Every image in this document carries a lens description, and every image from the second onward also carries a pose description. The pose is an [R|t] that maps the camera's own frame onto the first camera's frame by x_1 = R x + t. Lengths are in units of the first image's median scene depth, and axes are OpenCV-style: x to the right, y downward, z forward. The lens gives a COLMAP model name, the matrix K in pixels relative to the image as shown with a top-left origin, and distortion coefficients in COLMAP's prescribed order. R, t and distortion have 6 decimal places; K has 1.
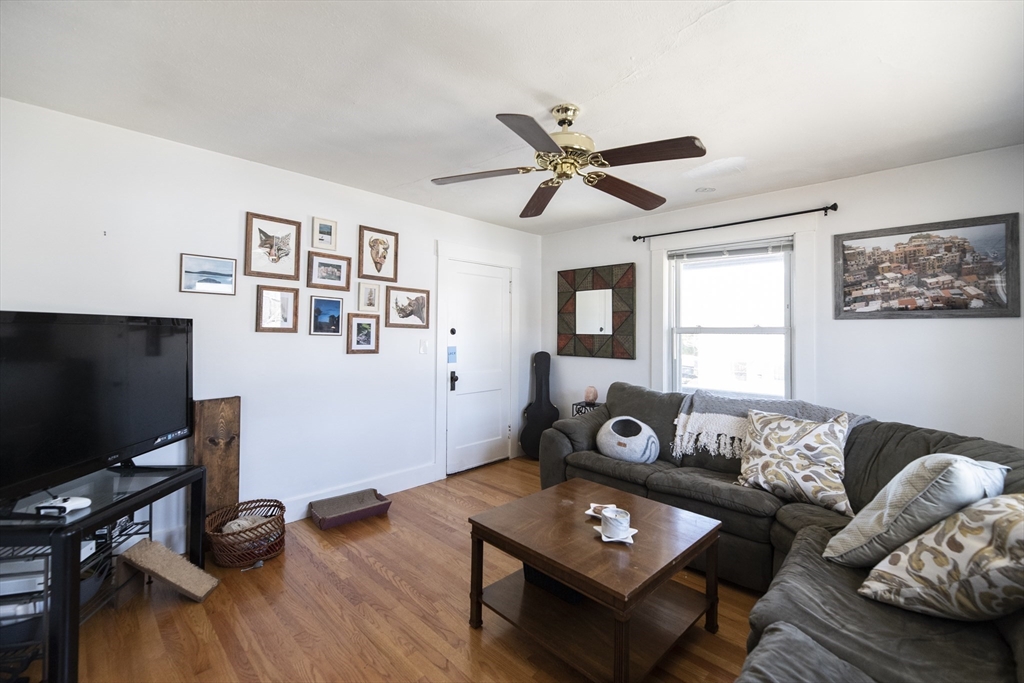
lens RADIAL K [[425.8, 0, 539.0], [0, 425.8, 317.6], [0, 0, 1]] dist [-0.032992, -0.000084]
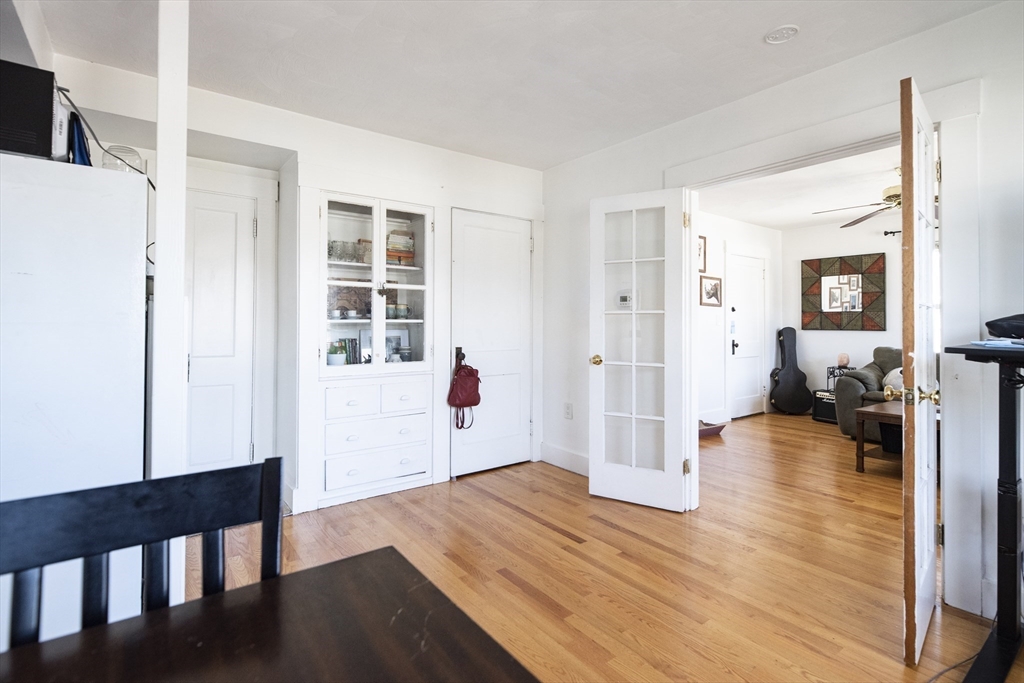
lens RADIAL K [[501.6, 0, 533.6], [0, 501.6, 309.5], [0, 0, 1]] dist [0.003236, 0.000187]
pose [[0.986836, -0.006375, -0.161596, -0.532958], [0.007841, 0.999934, 0.008438, 0.014744], [0.161531, -0.009594, 0.986821, -0.592323]]
